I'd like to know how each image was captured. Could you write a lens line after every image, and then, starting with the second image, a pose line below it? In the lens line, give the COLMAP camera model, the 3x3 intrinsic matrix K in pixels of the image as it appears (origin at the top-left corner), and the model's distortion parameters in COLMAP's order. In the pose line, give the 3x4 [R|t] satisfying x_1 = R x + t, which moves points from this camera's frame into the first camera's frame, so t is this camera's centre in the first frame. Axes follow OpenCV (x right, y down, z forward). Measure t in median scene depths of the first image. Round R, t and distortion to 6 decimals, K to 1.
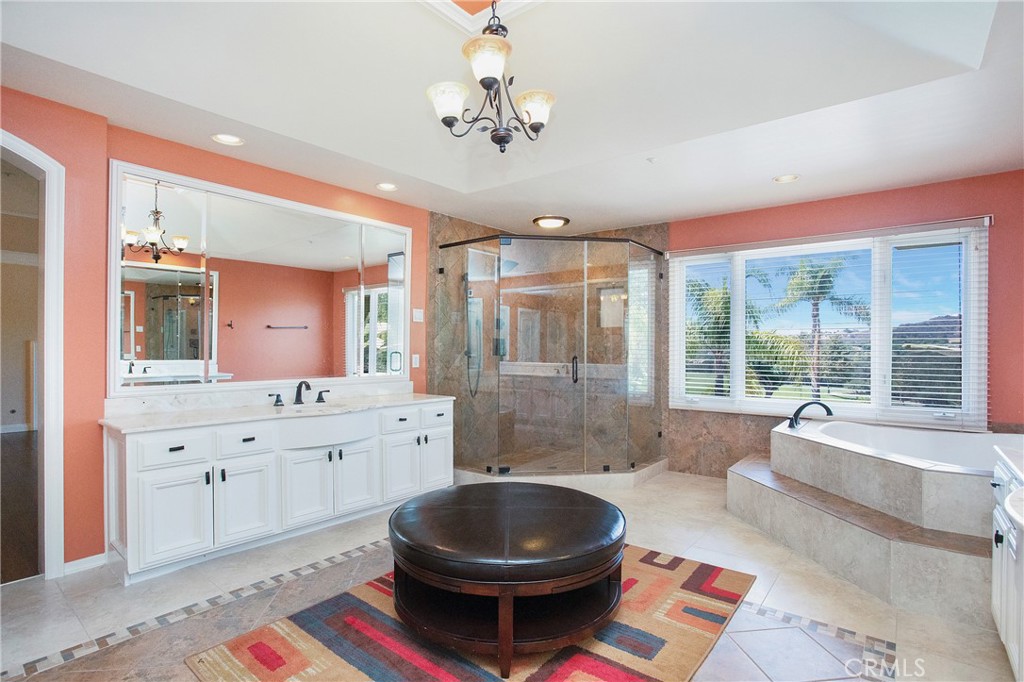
lens RADIAL K [[509.5, 0, 511.9], [0, 509.5, 345.9], [0, 0, 1]] dist [-0.033605, 0.000191]
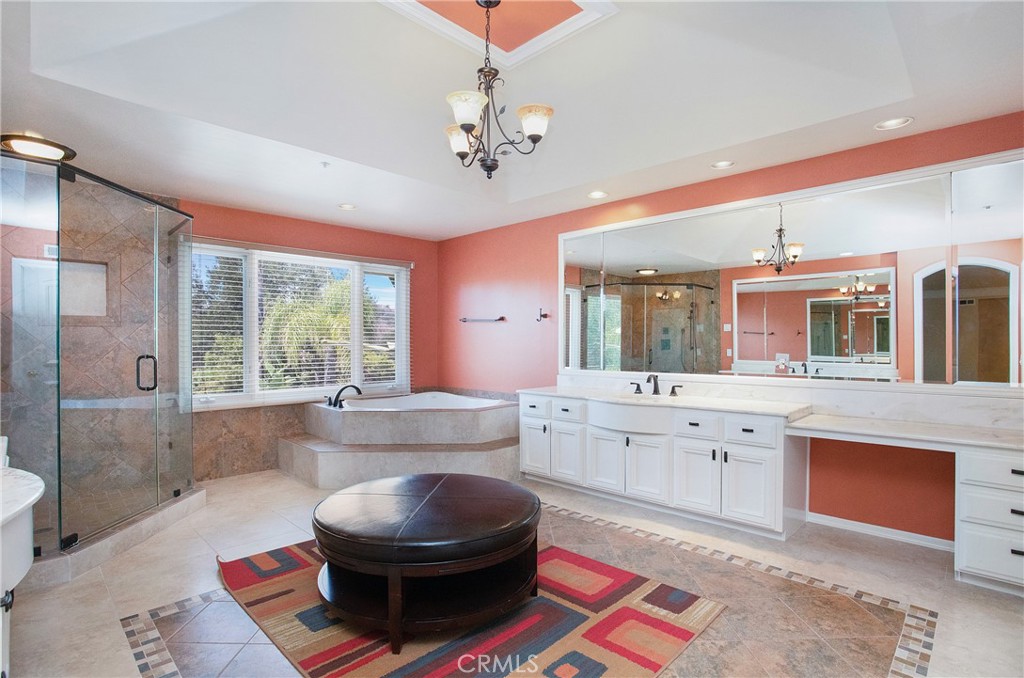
lens RADIAL K [[511.5, 0, 509.2], [0, 511.5, 335.2], [0, 0, 1]] dist [-0.036200, 0.000255]
pose [[0.107795, 0.013305, 0.994084, -0.630760], [-0.000183, 0.999911, -0.013363, 0.001102], [-0.994173, 0.001258, 0.107787, 0.447800]]
